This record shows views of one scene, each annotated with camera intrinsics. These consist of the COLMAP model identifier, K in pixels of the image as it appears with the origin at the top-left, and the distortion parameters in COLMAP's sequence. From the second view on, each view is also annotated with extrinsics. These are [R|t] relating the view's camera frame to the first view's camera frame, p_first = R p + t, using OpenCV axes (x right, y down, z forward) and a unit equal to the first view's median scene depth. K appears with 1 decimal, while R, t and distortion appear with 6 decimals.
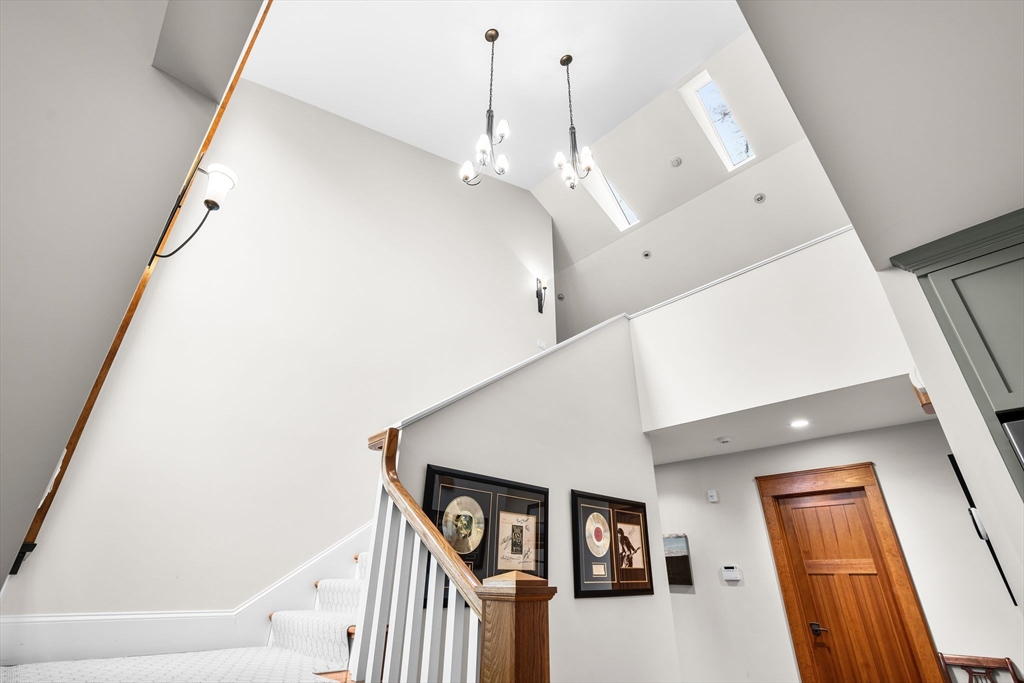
lens RADIAL K [[463.4, 0, 509.7], [0, 463.4, 350.3], [0, 0, 1]] dist [-0.000864, -0.000131]
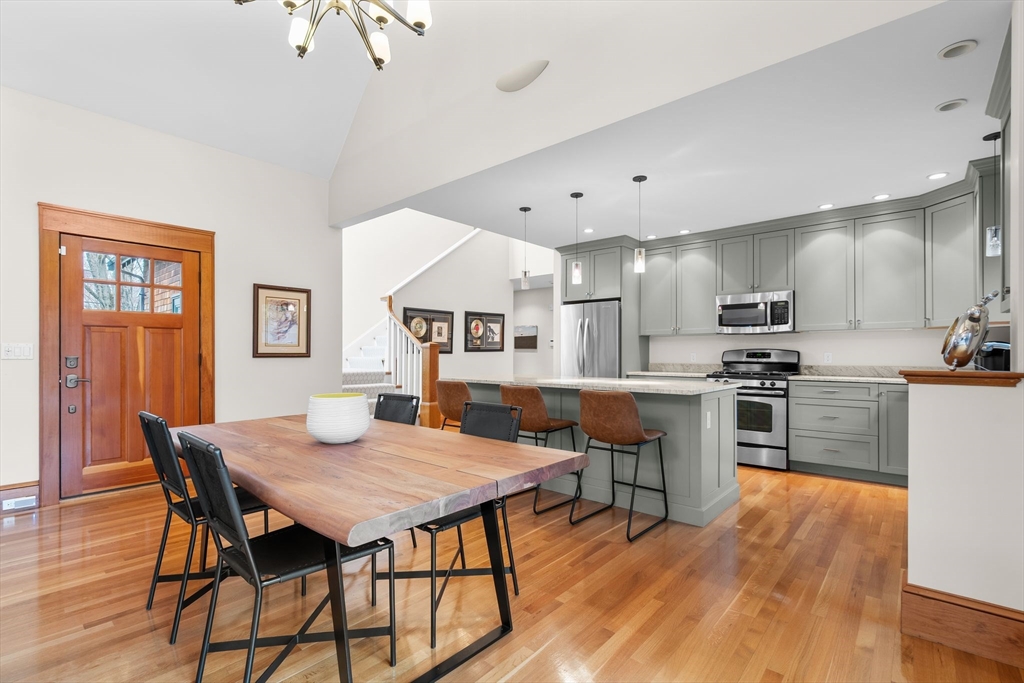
lens RADIAL K [[463.4, 0, 509.7], [0, 463.4, 350.3], [0, 0, 1]] dist [-0.000864, -0.000131]
pose [[0.996820, -0.007259, 0.079359, 0.203821], [-0.028433, 0.897900, 0.439280, -0.665379], [-0.074445, -0.440140, 0.894838, -1.436543]]
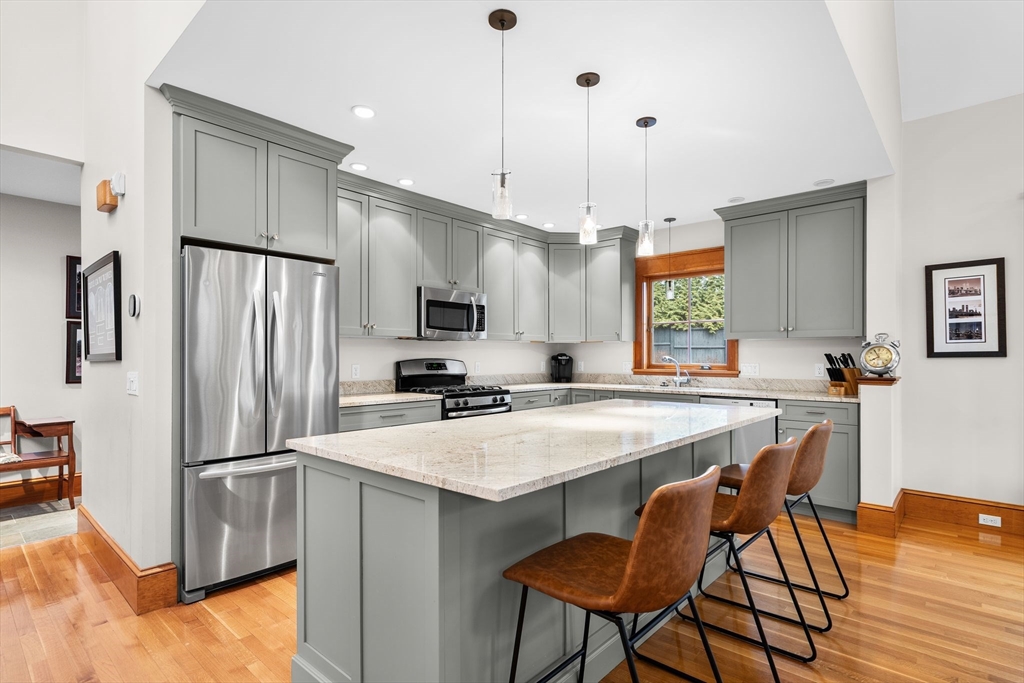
lens RADIAL K [[512.4, 0, 512.8], [0, 512.4, 355.1], [0, 0, 1]] dist [-0.000552, -0.000024]
pose [[-0.069425, -0.008962, 0.997547, -0.327270], [-0.445378, 0.895048, -0.022955, 0.026973], [-0.892647, -0.445880, -0.066130, 0.030363]]
